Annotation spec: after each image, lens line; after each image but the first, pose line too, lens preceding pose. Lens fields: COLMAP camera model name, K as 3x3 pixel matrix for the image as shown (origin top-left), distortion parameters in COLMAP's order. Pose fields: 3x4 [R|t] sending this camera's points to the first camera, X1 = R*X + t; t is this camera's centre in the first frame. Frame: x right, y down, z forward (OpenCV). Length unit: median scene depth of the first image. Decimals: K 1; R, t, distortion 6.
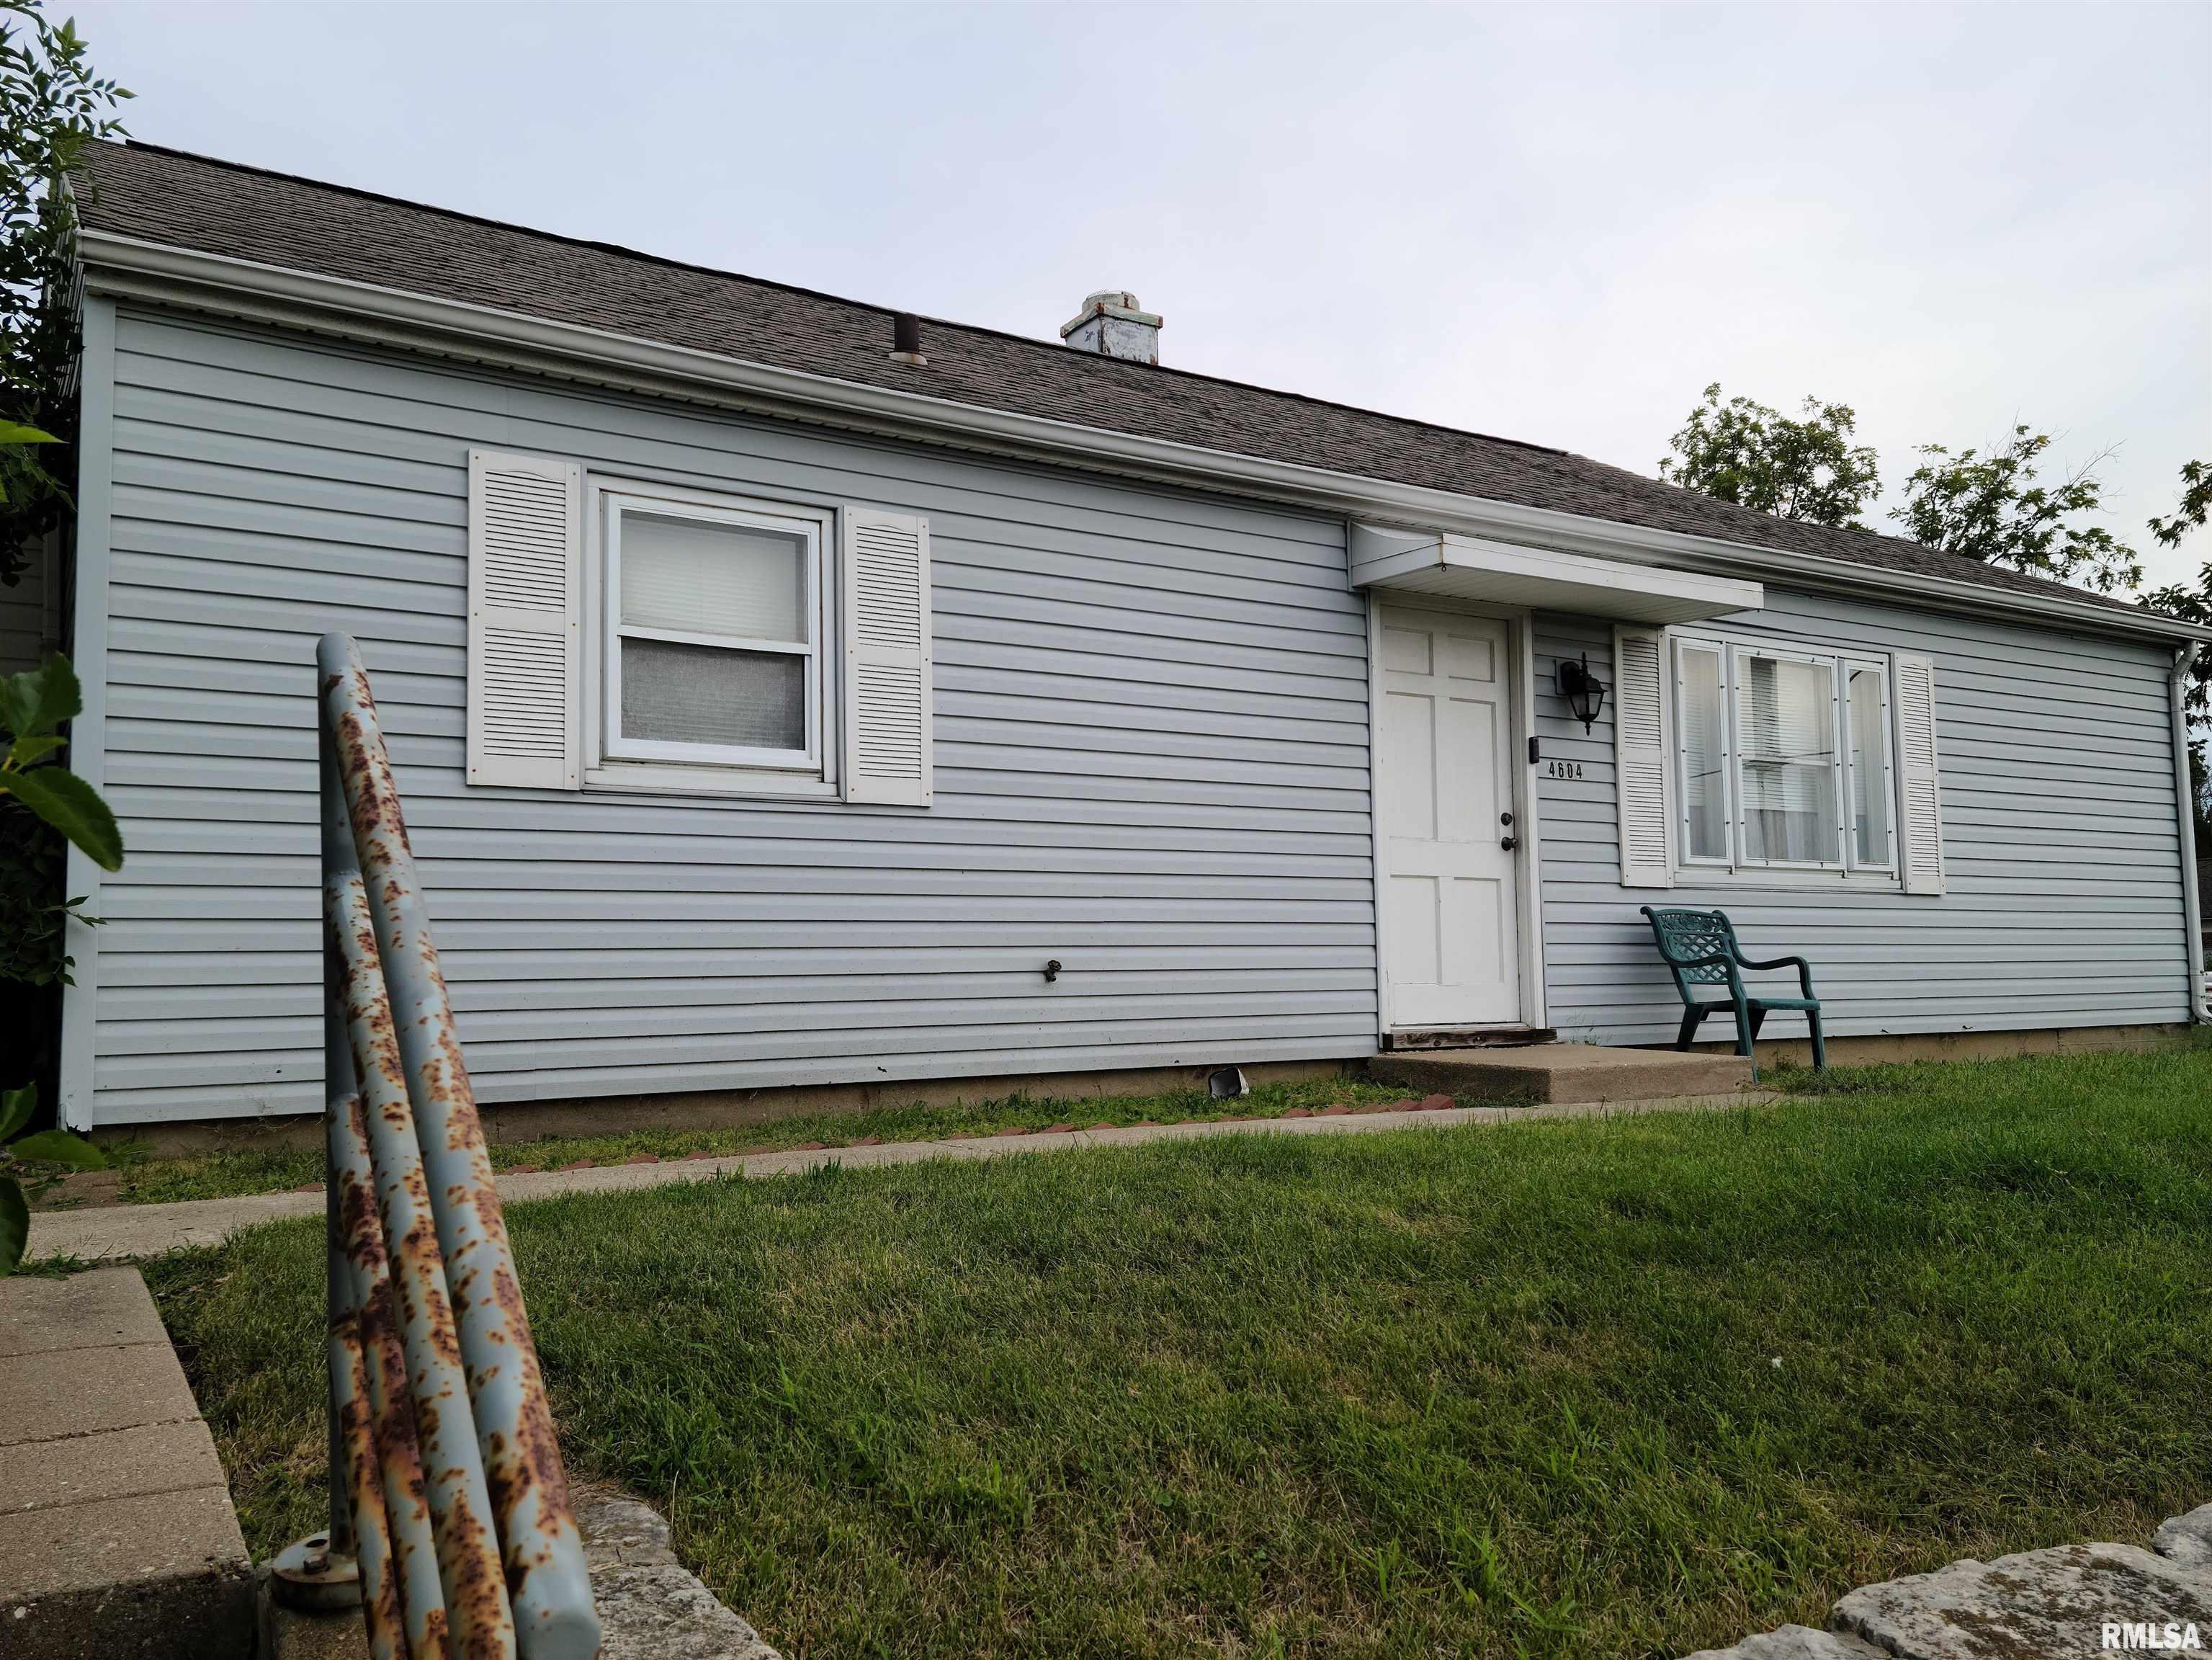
lens RADIAL K [[1736.3, 0, 1101.8], [0, 1736.3, 843.0], [0, 0, 1]] dist [0.113066, -0.112464]
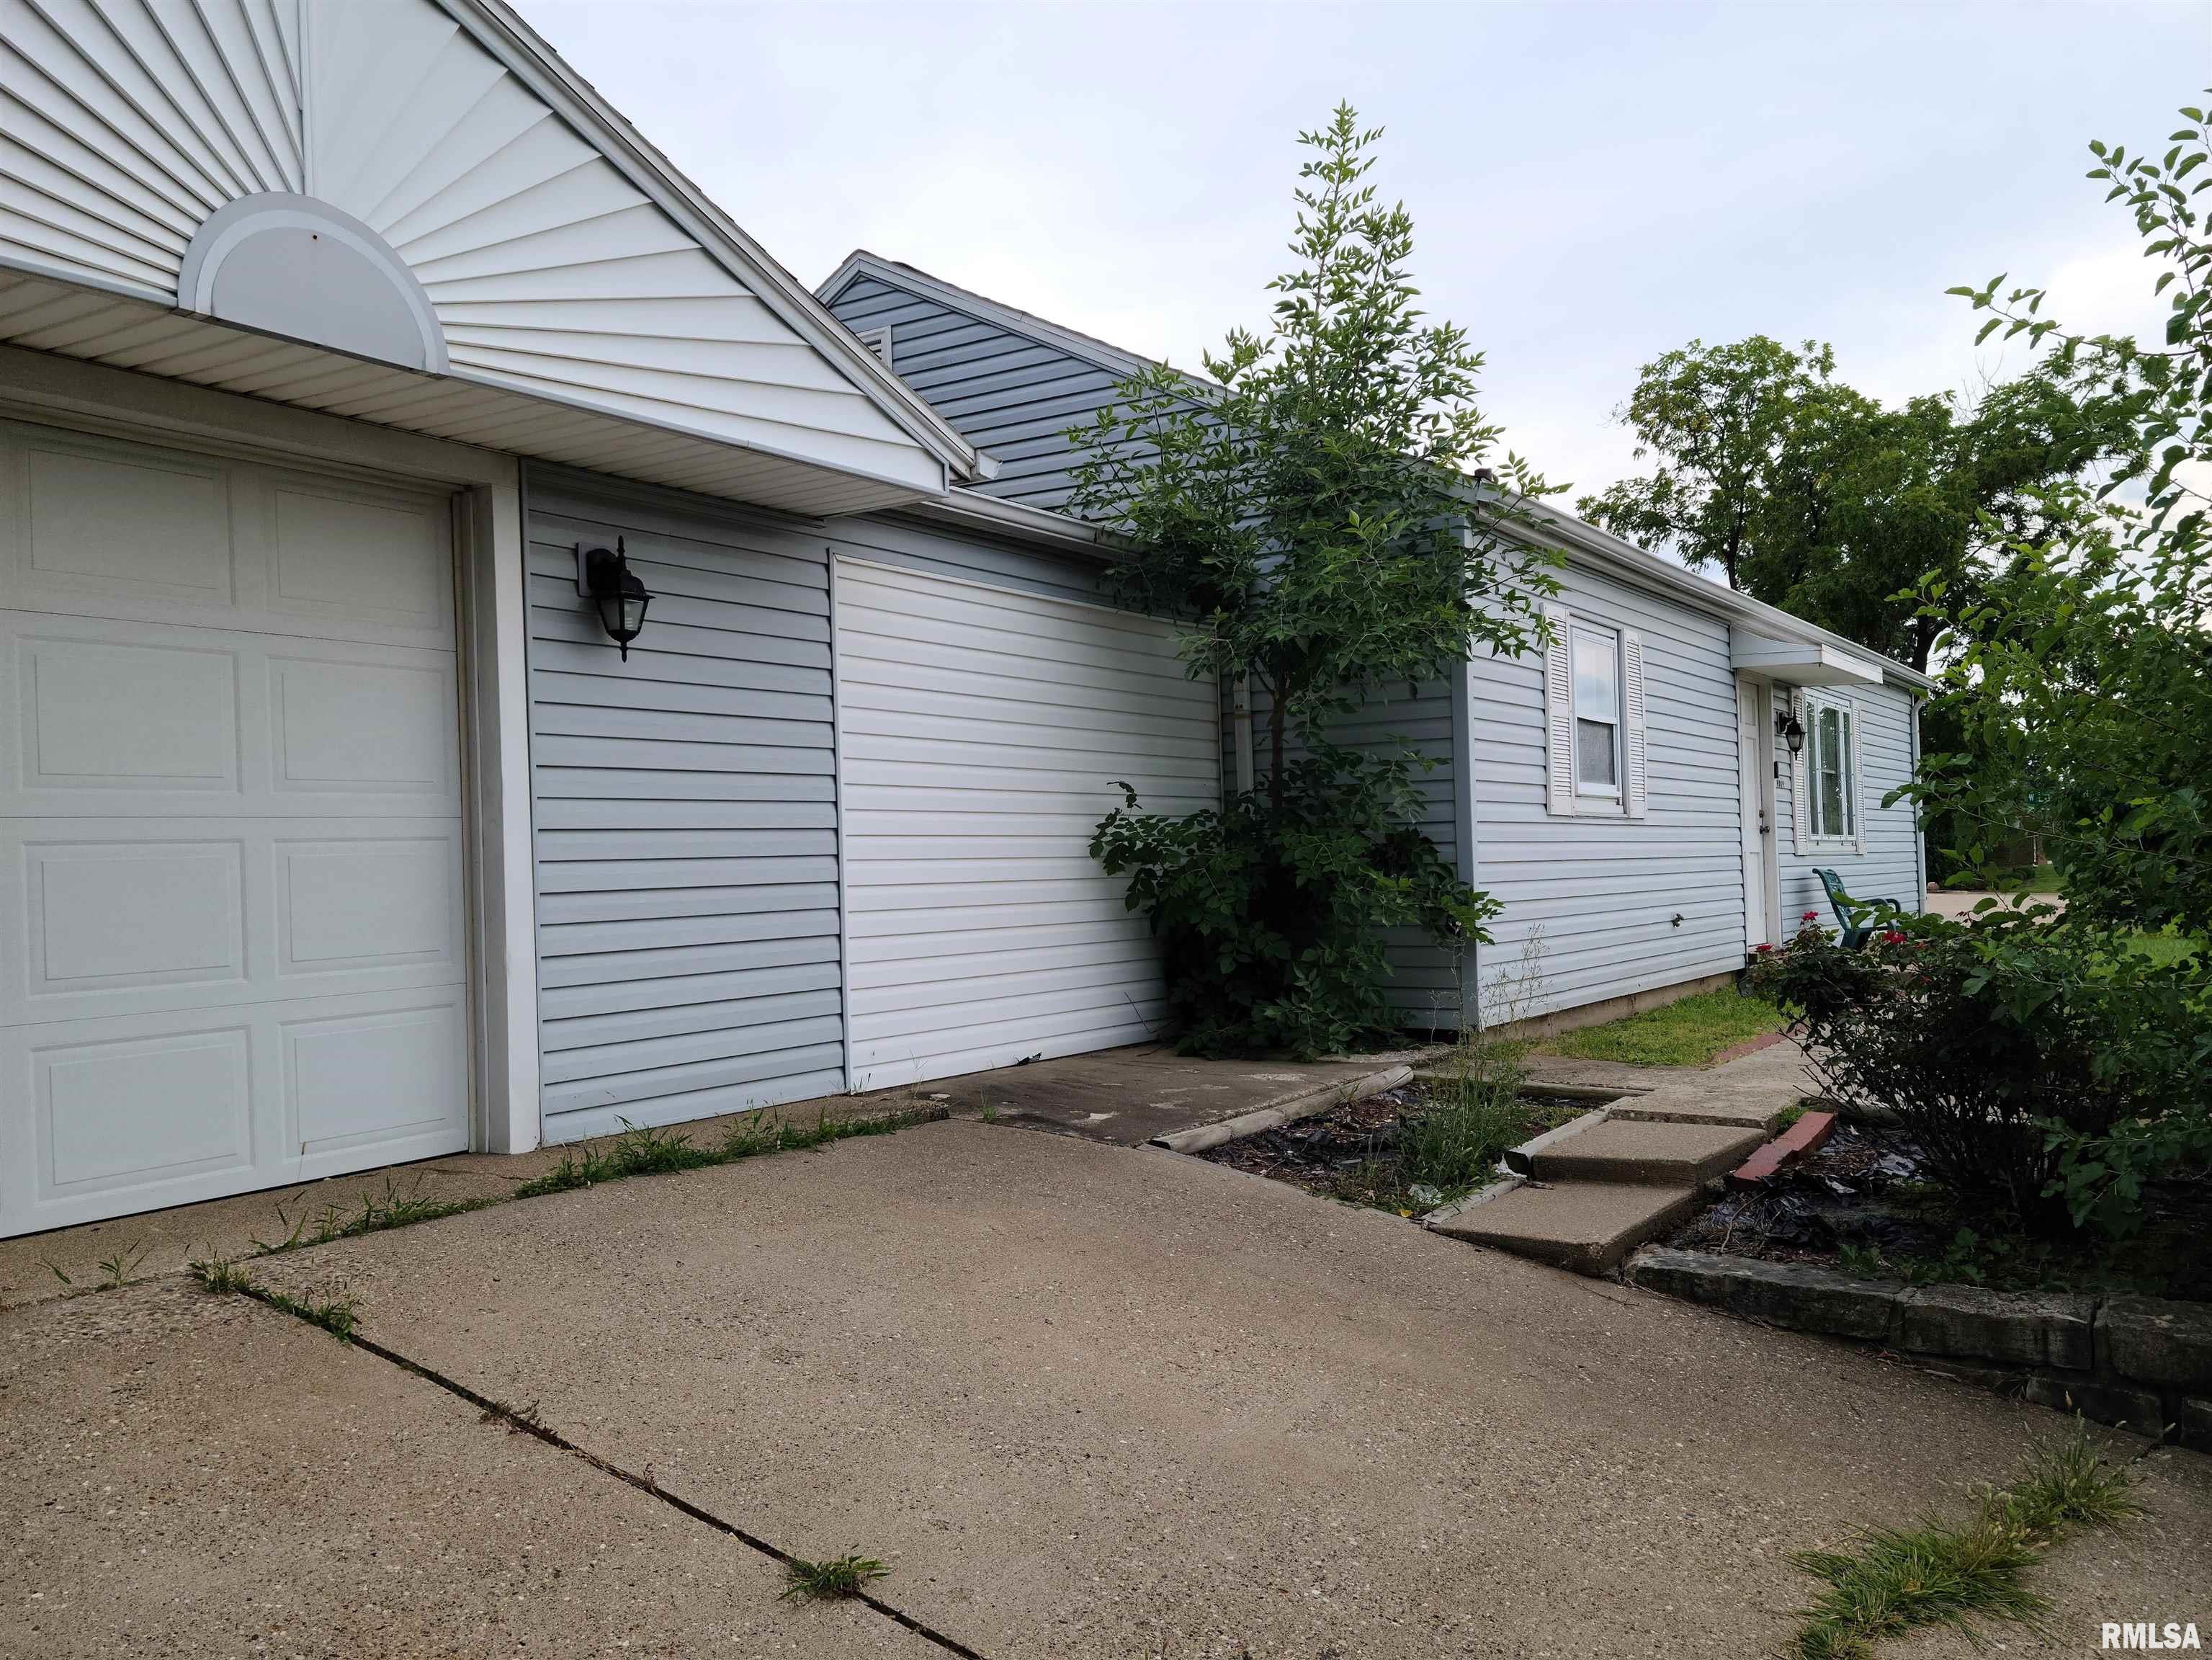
lens RADIAL K [[1736.3, 0, 1101.8], [0, 1736.3, 843.0], [0, 0, 1]] dist [0.113066, -0.112464]
pose [[0.909866, -0.006733, 0.414847, -1.170079], [-0.013187, 0.998894, 0.045135, -0.061920], [-0.414692, -0.046538, 0.908771, -0.233366]]
